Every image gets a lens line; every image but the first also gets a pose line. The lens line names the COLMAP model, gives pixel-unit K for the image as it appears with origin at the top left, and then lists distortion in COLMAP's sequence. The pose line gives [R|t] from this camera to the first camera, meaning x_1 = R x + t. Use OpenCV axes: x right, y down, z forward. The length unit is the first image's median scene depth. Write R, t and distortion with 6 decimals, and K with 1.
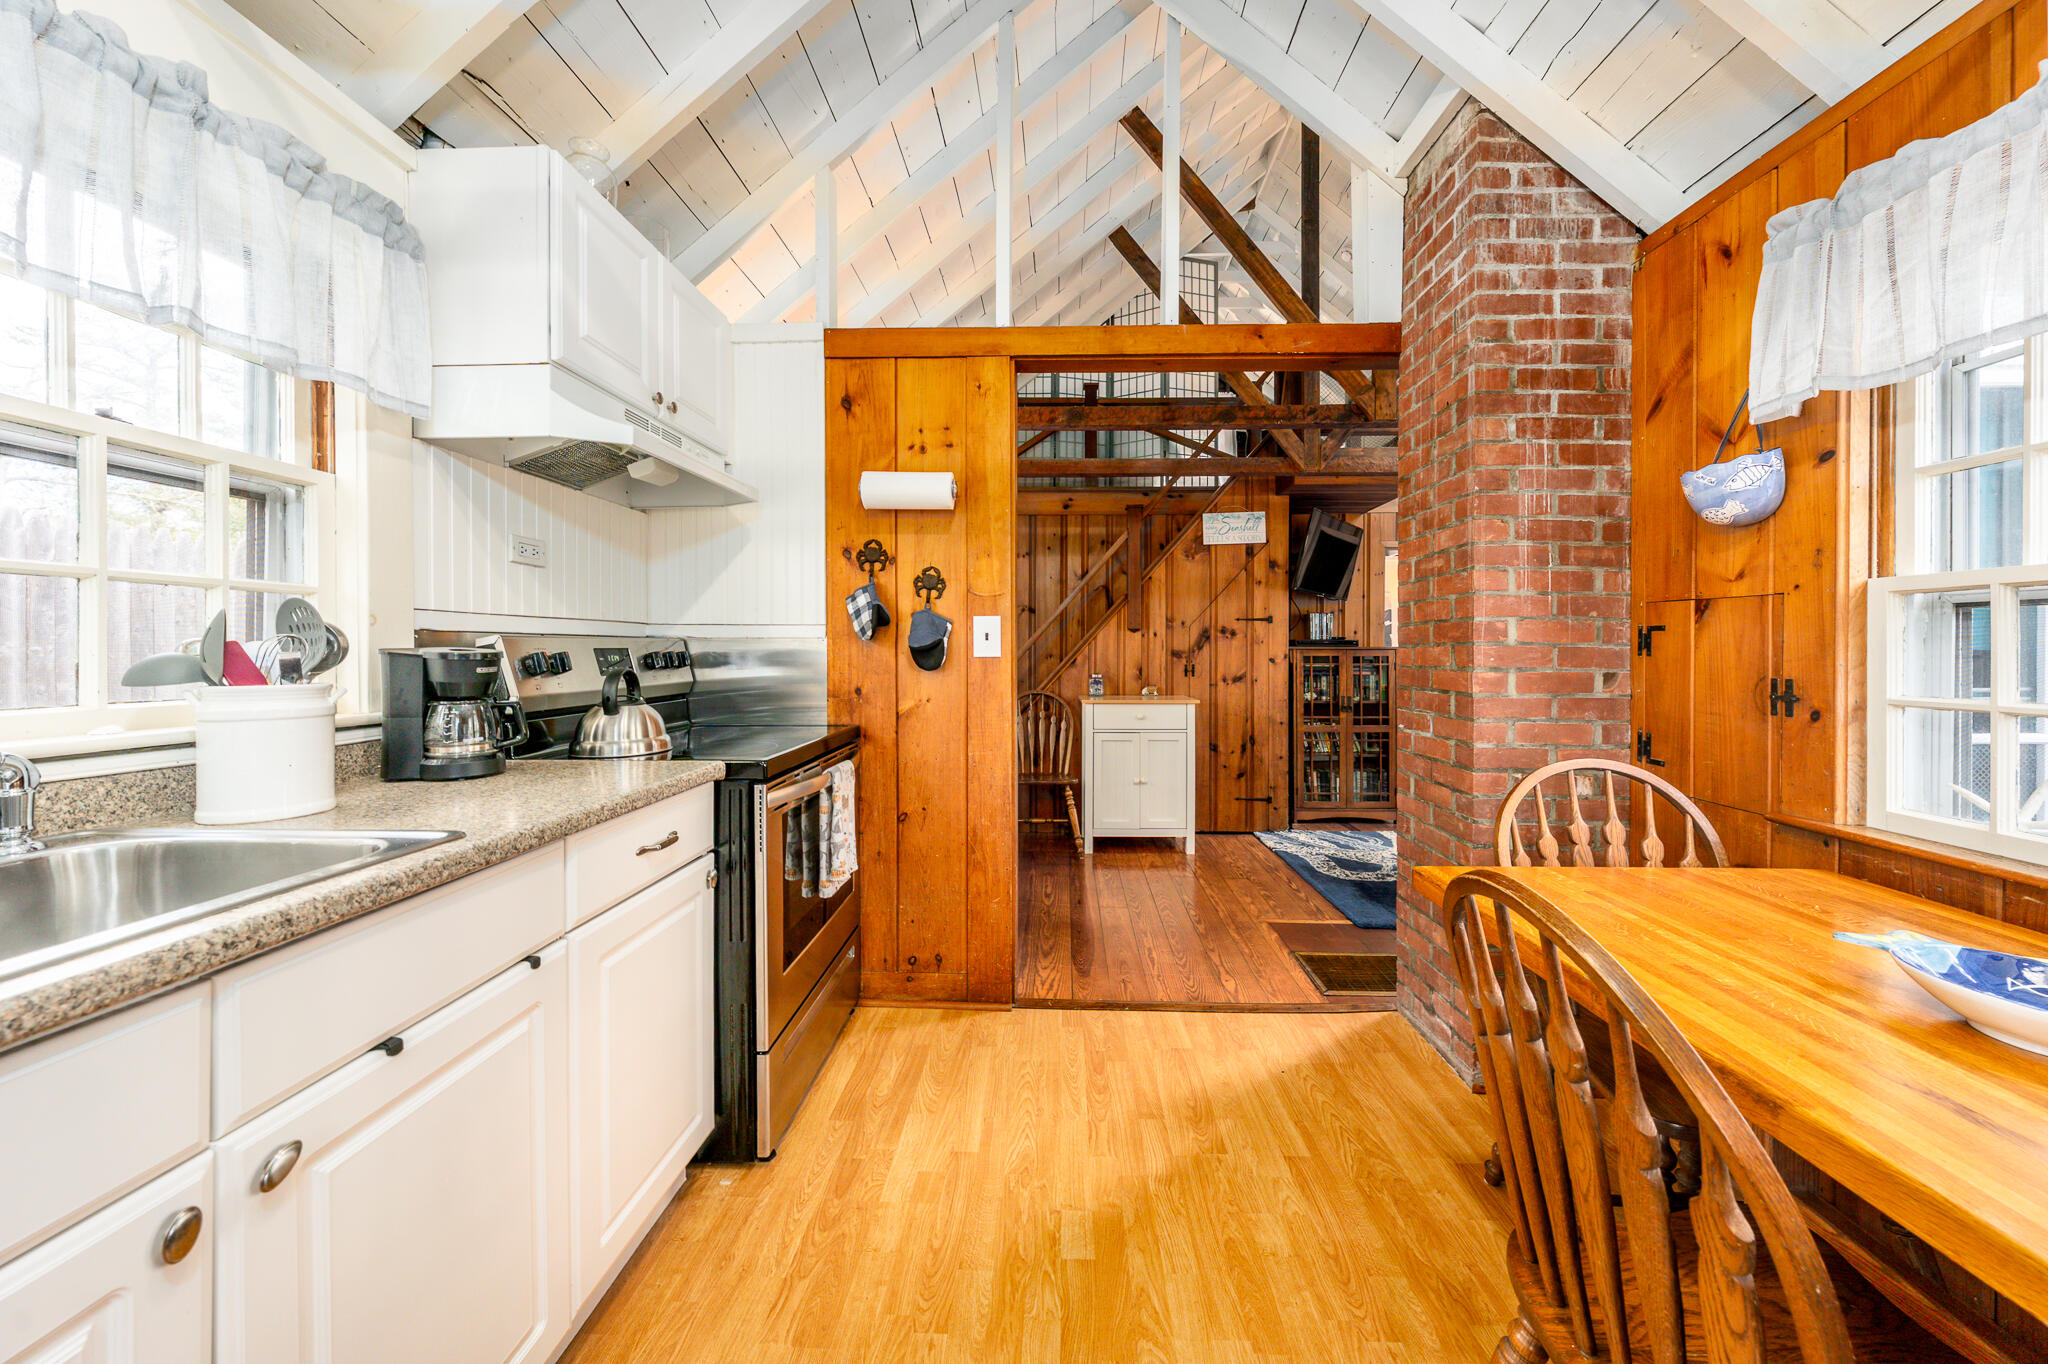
lens RADIAL K [[712.9, 0, 1039.4], [0, 712.9, 654.9], [0, 0, 1]] dist [-0.006574, 0.000753]
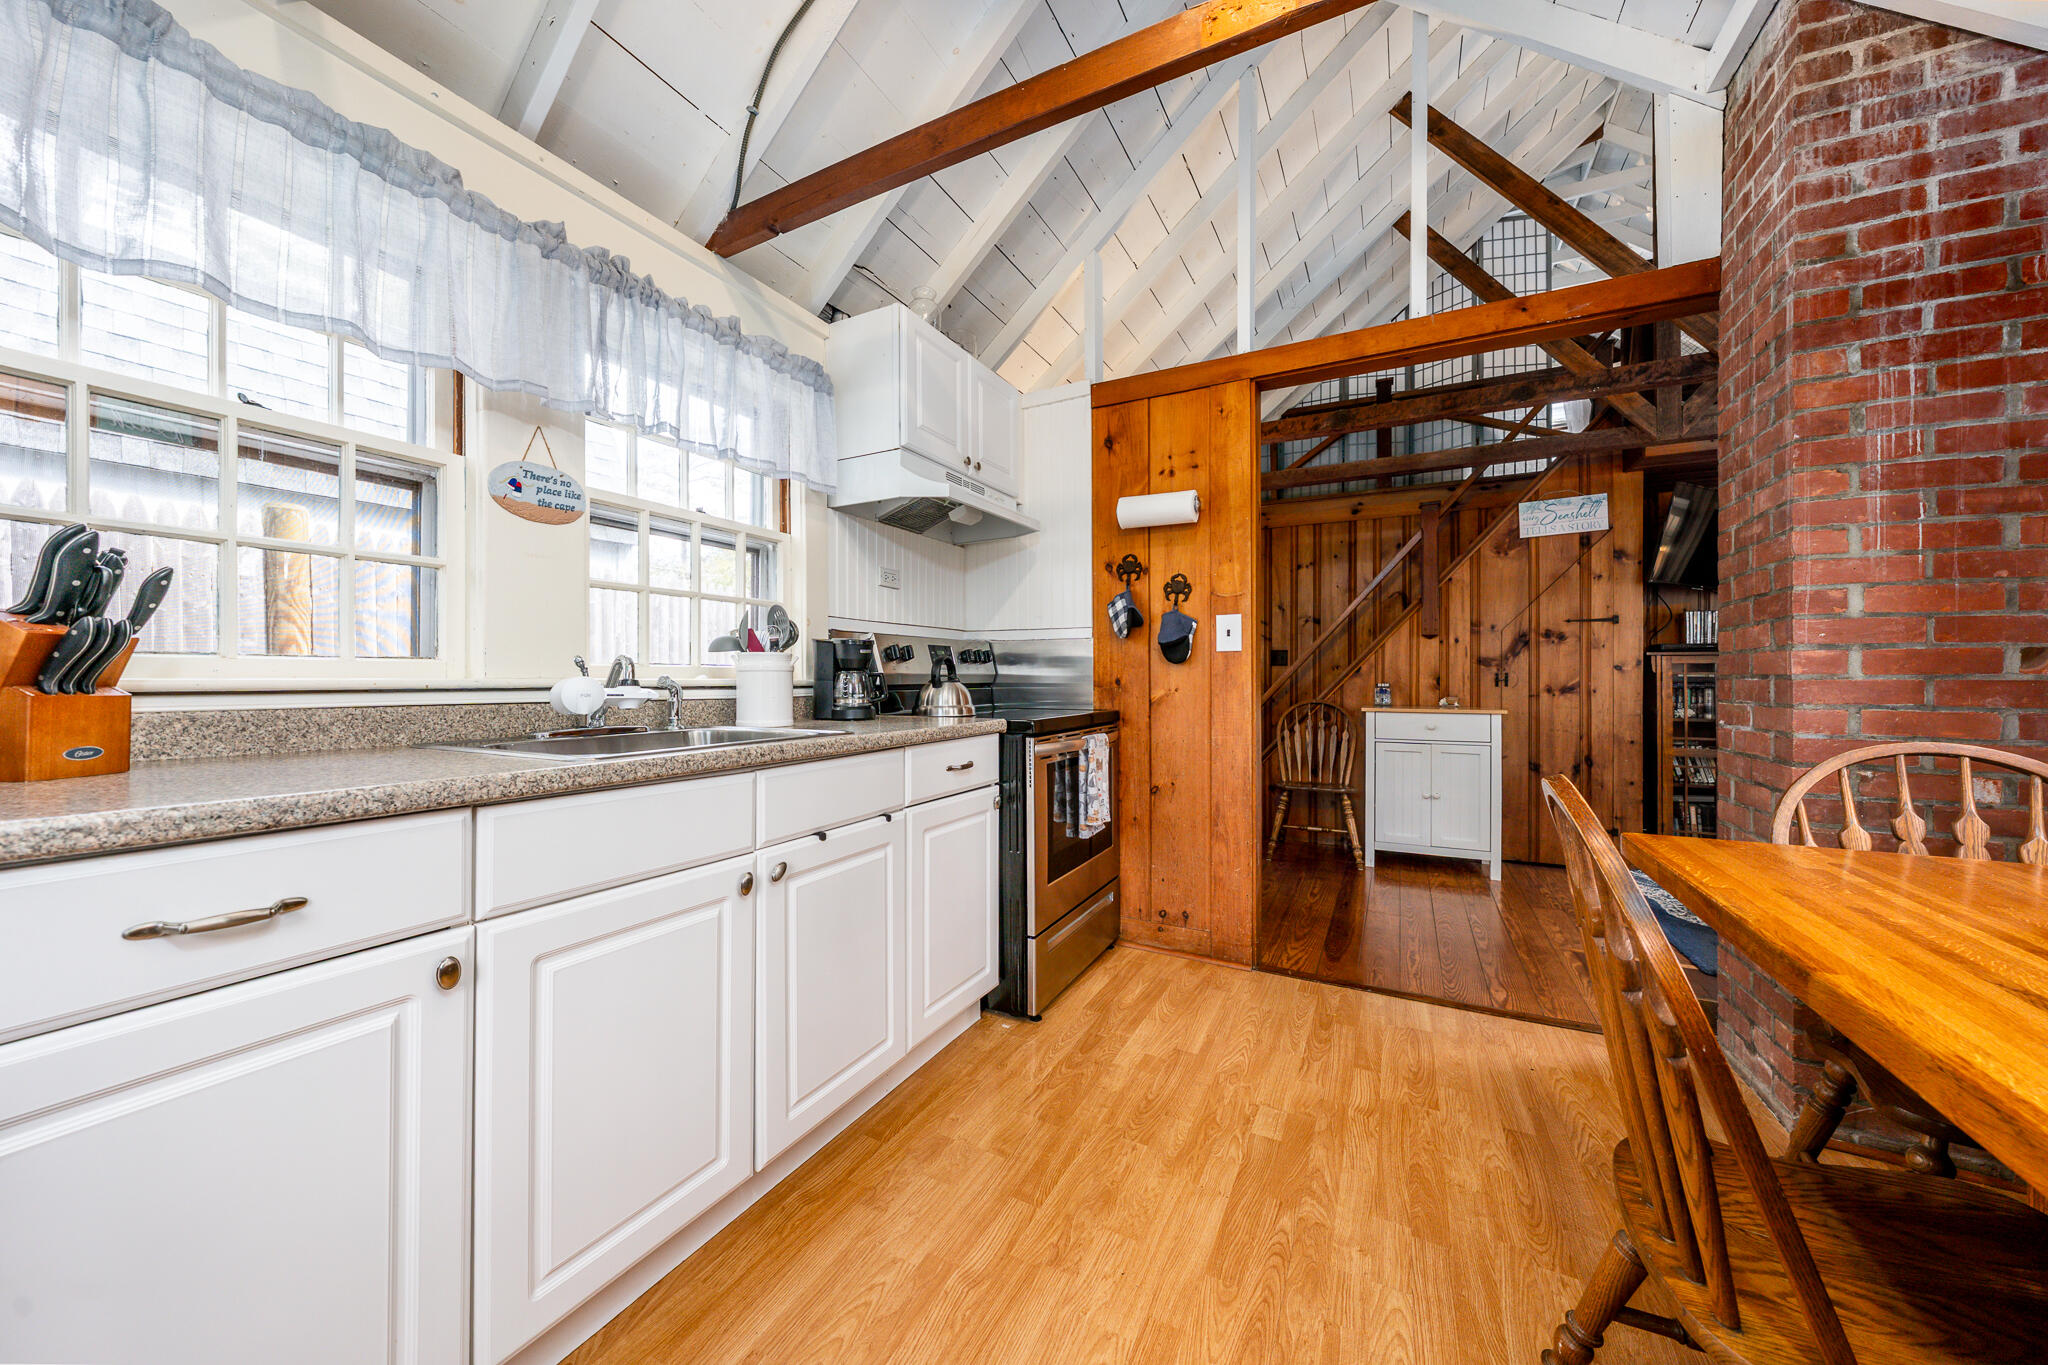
lens RADIAL K [[712.9, 0, 1020.2], [0, 712.9, 677.1], [0, 0, 1]] dist [-0.006574, 0.000753]
pose [[0.899961, -0.003810, -0.435954, 0.140236], [0.000779, 0.999974, -0.007132, 0.060826], [0.435970, 0.006079, 0.899941, -0.173978]]
